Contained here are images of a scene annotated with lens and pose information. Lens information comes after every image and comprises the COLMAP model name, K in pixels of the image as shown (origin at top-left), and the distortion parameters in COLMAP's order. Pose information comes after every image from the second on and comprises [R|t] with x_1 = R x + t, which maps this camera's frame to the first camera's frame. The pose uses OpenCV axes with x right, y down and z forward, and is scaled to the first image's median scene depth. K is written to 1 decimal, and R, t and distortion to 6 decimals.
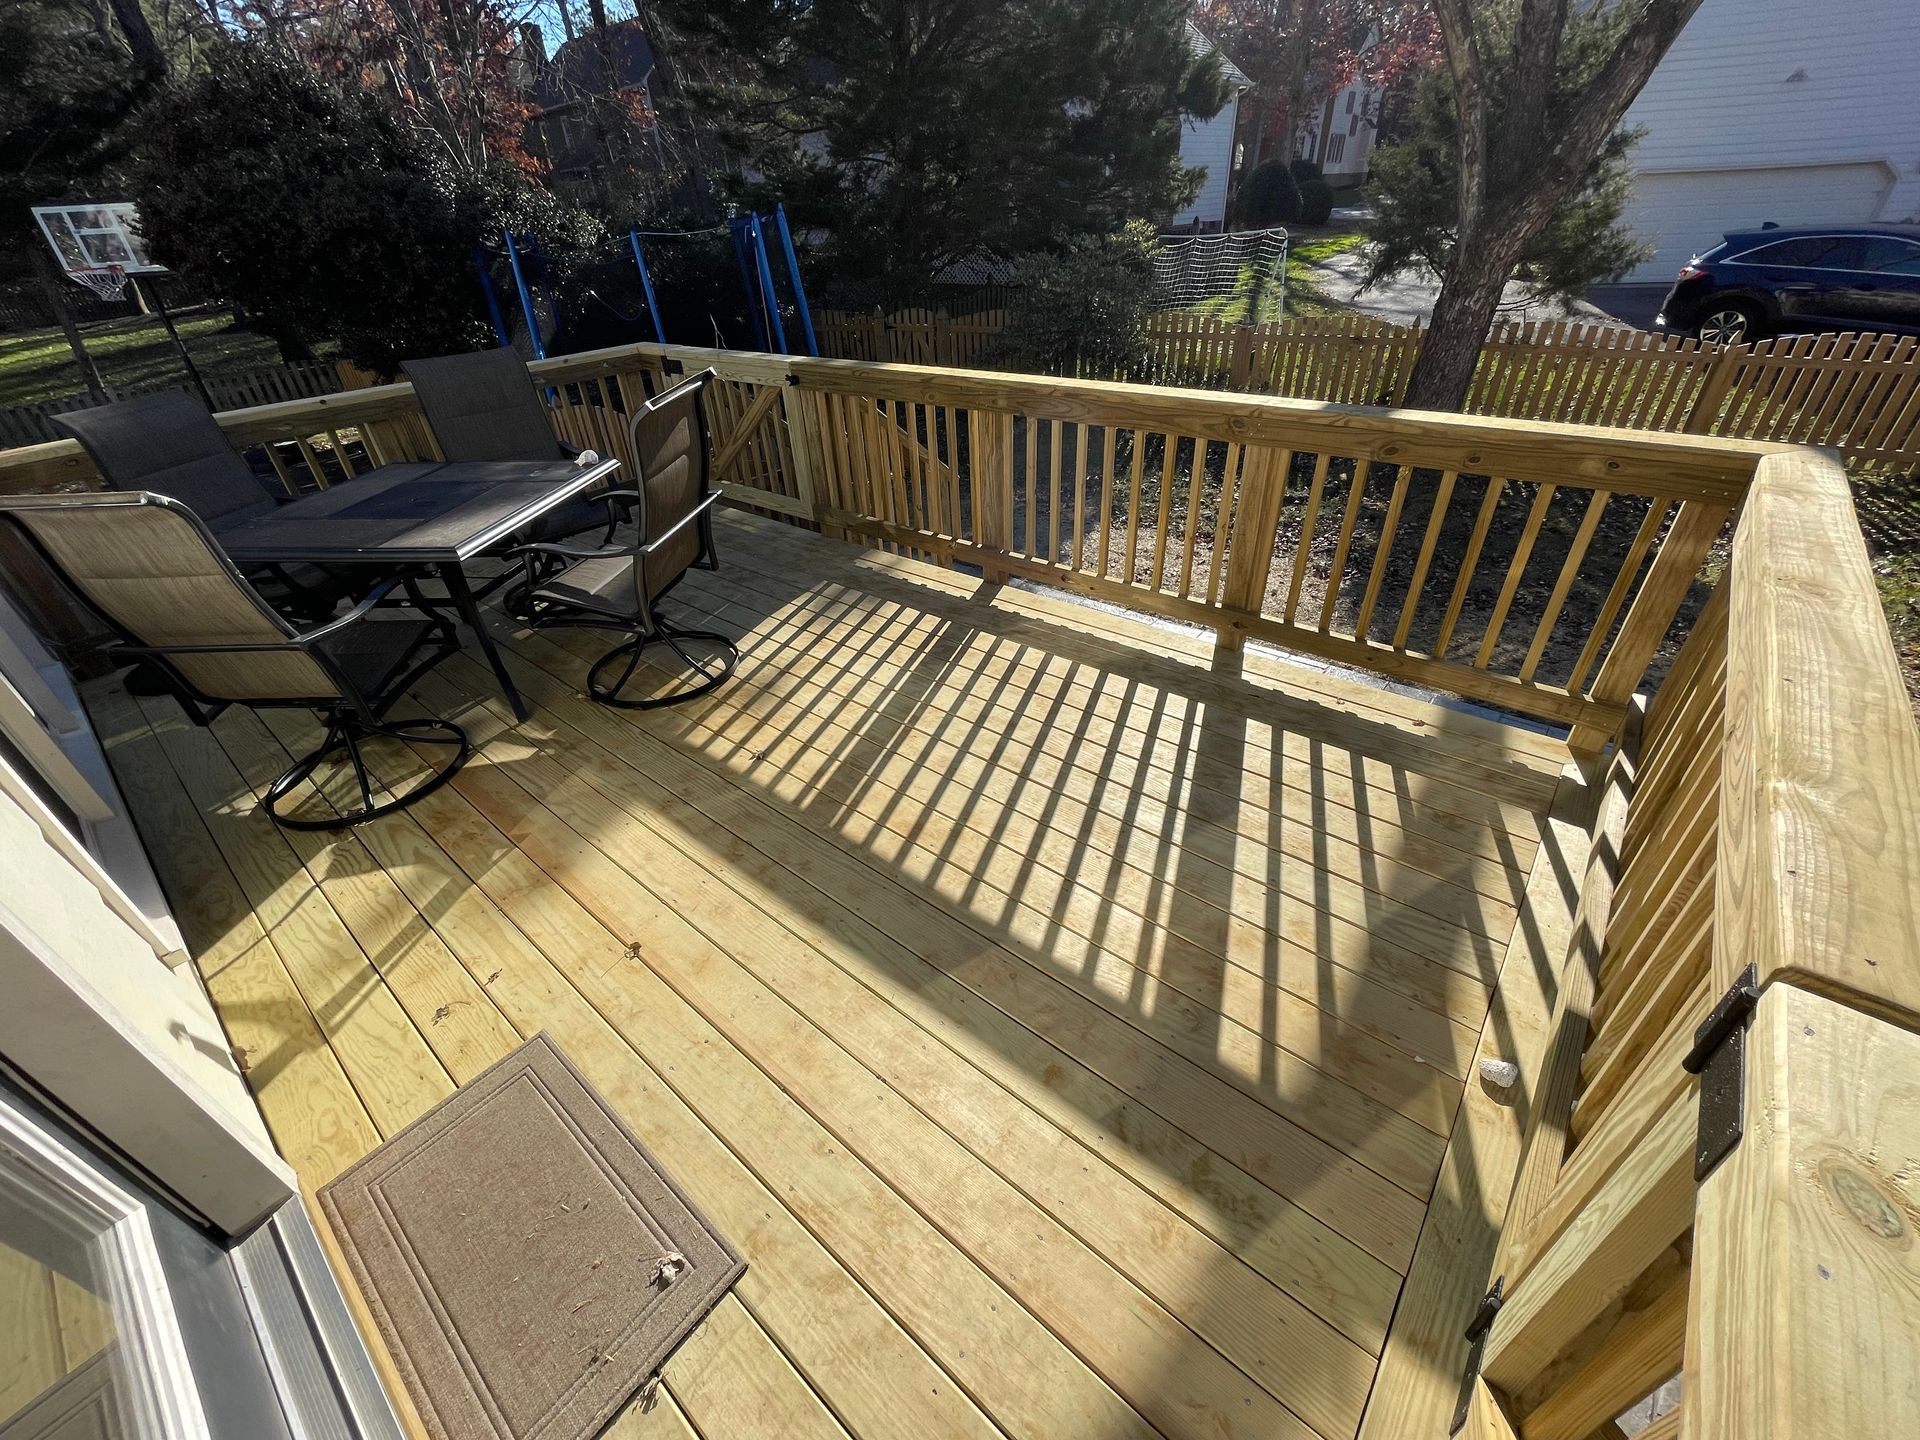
lens RADIAL K [[767.2, 0, 948.0], [0, 767.2, 717.5], [0, 0, 1]] dist [0.018005, -0.007346]
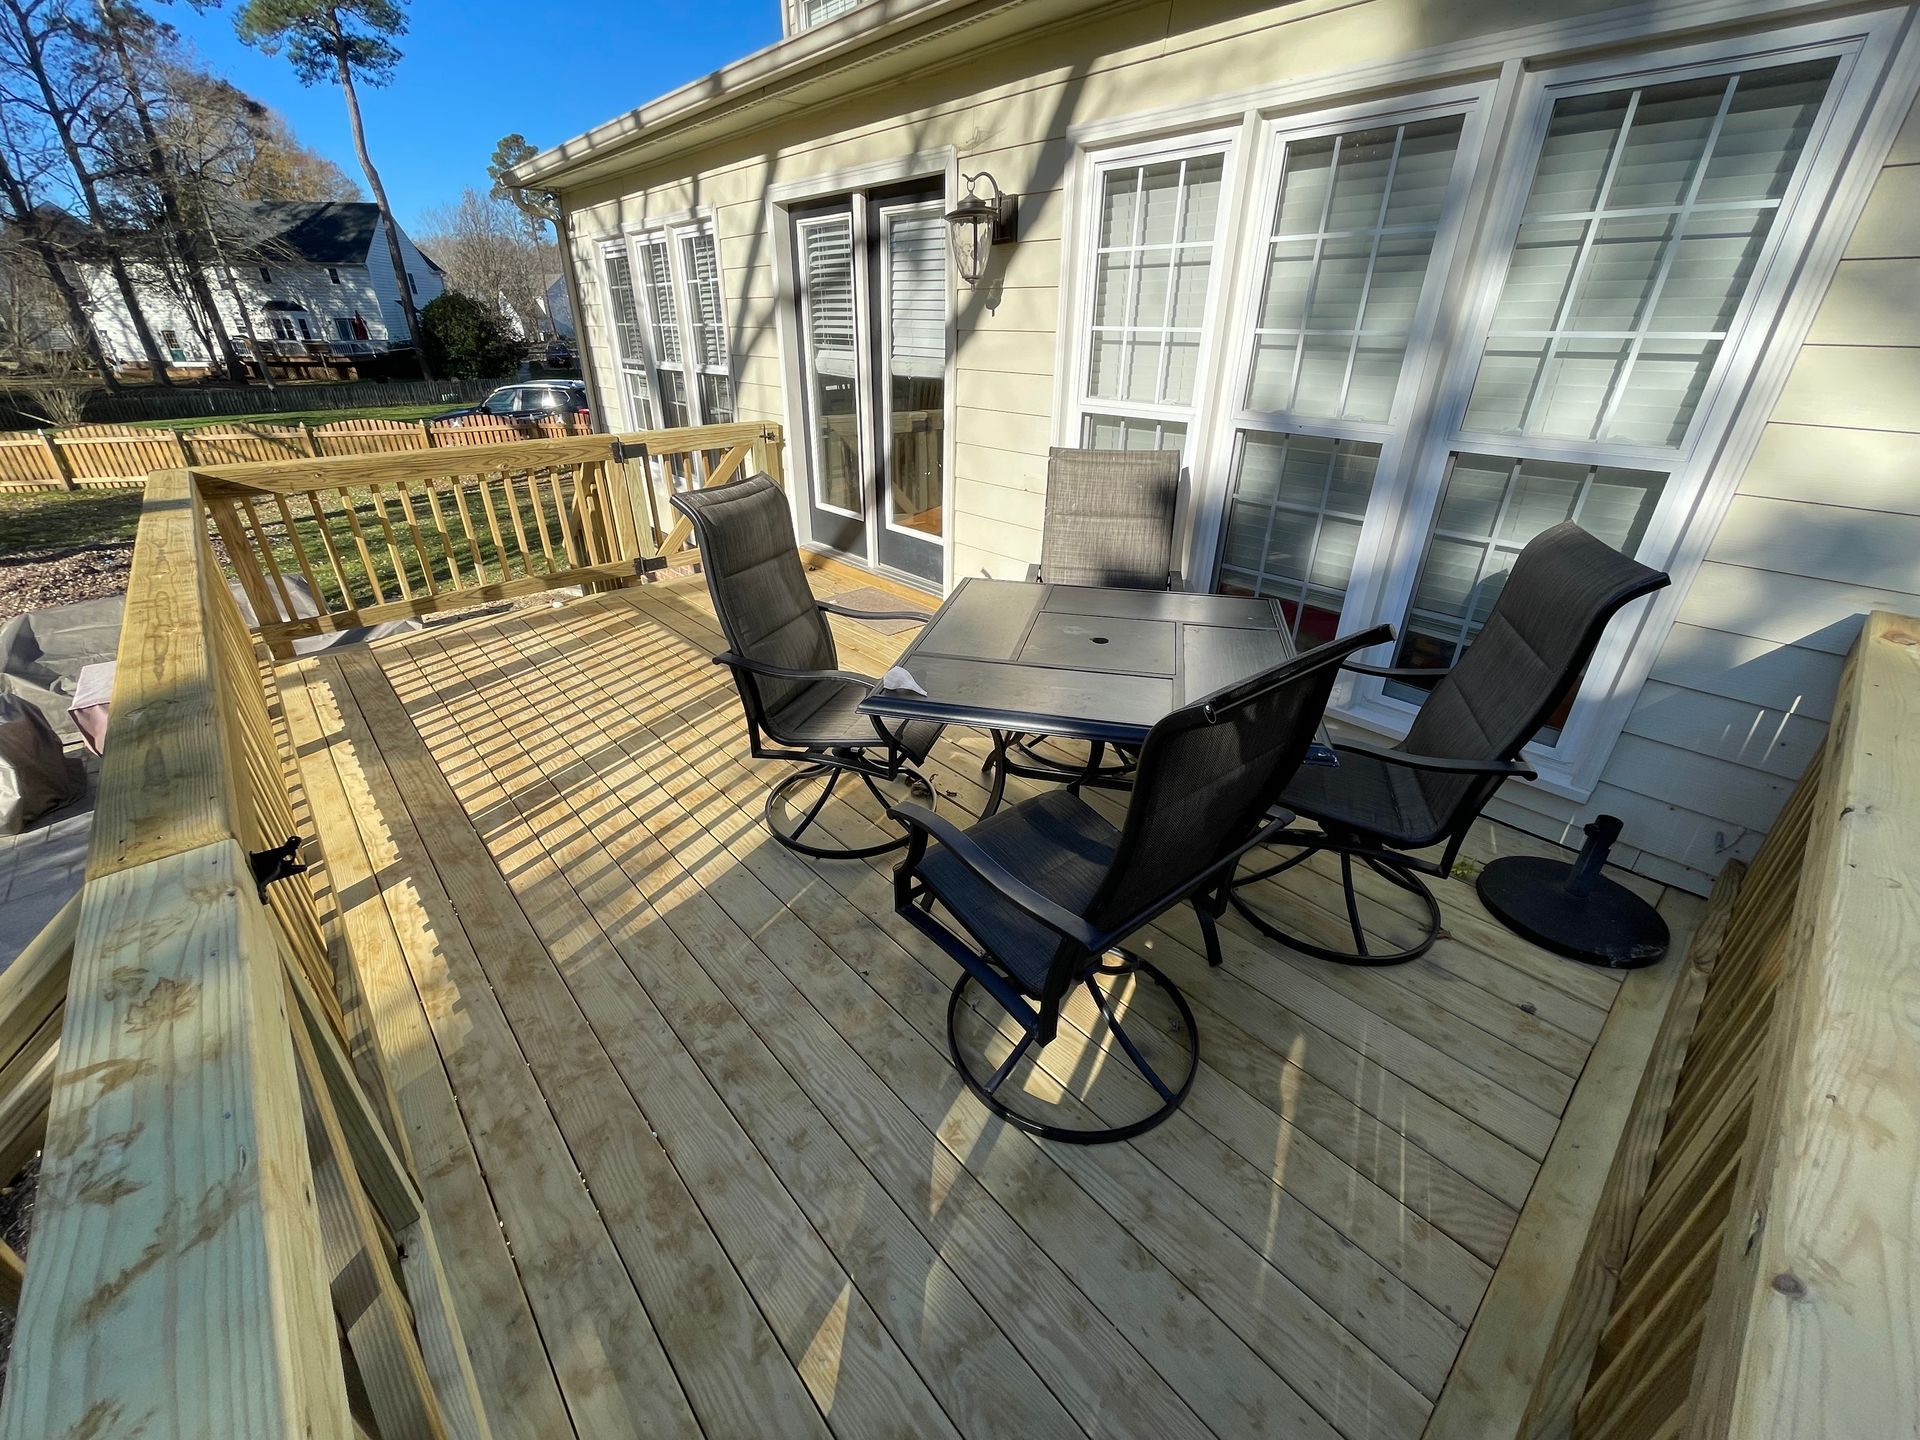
lens RADIAL K [[767.4, 0, 955.2], [0, 767.4, 728.0], [0, 0, 1]] dist [-0.004196, -0.000317]
pose [[-0.989696, -0.019225, 0.141886, -0.700179], [0.115222, 0.481344, 0.868926, -0.970326], [-0.085001, 0.876321, -0.474169, 1.534596]]
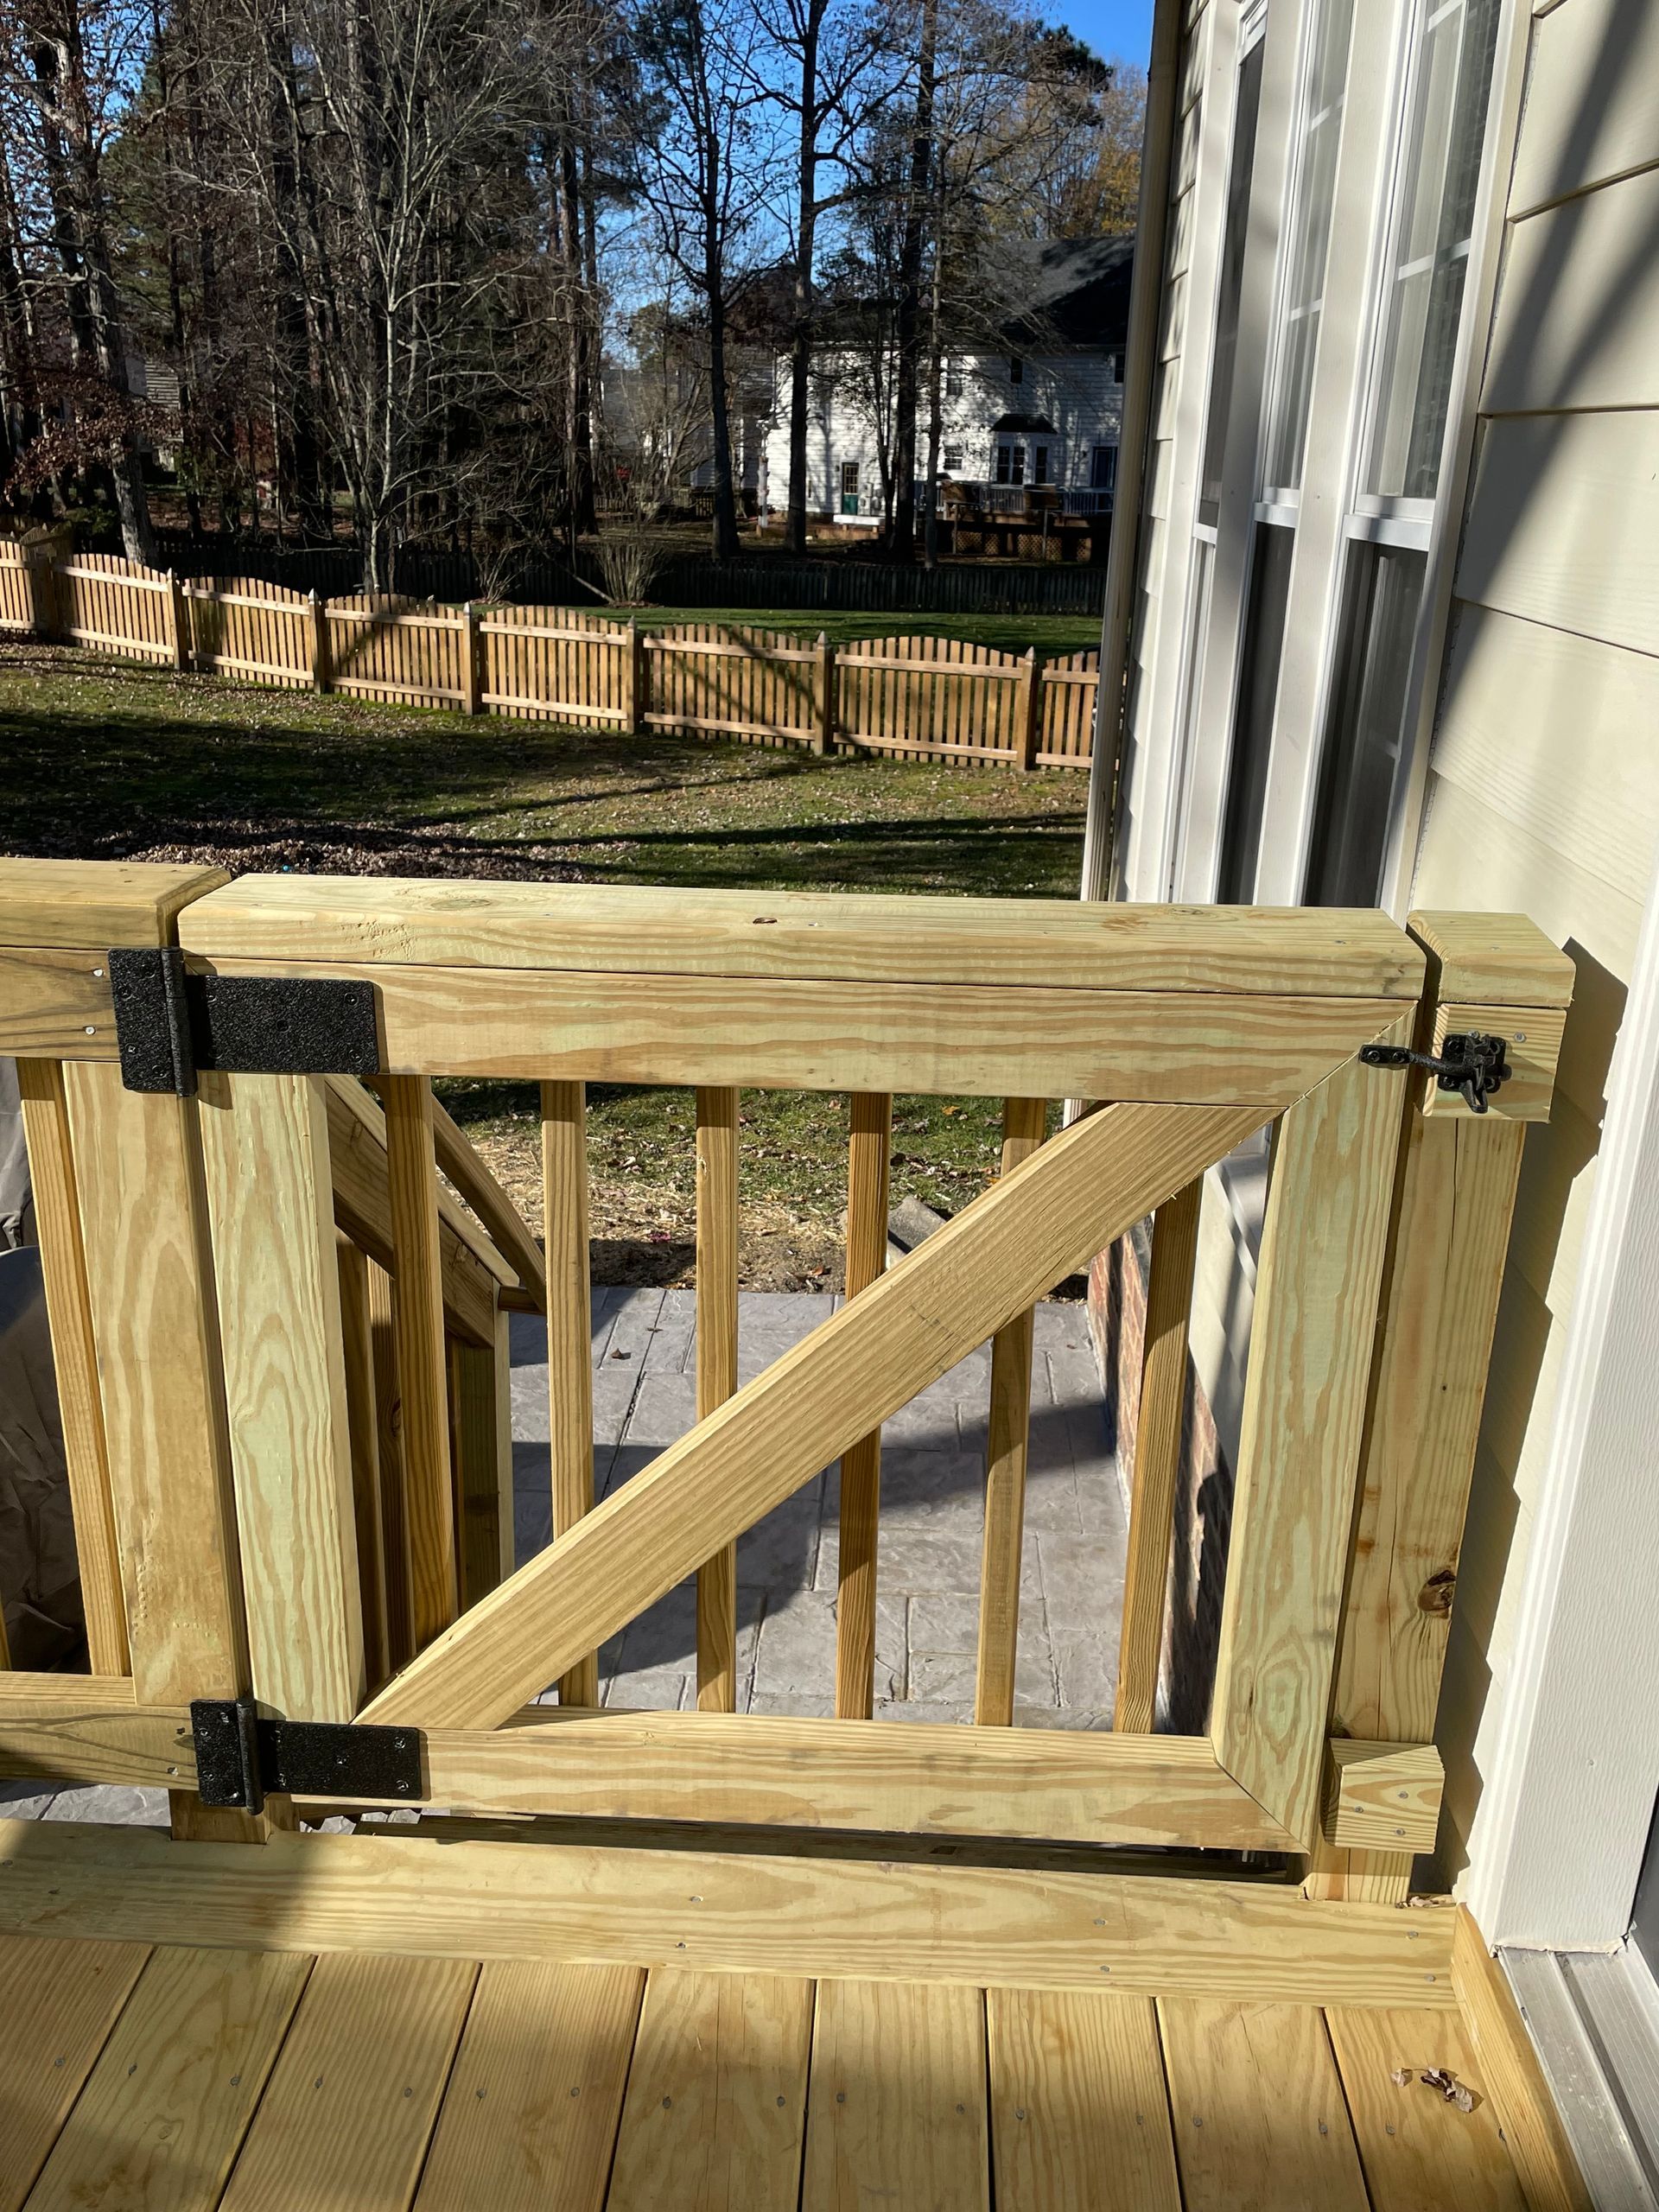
lens RADIAL K [[1857.2, 0, 829.5], [0, 1857.2, 1106.0], [0, 0, 1]] dist [0.009484, -0.001815]
pose [[-0.606715, -0.227245, 0.761746, -0.256304], [0.446080, 0.695834, 0.562875, -0.093772], [-0.657959, 0.681304, -0.320803, 0.346811]]
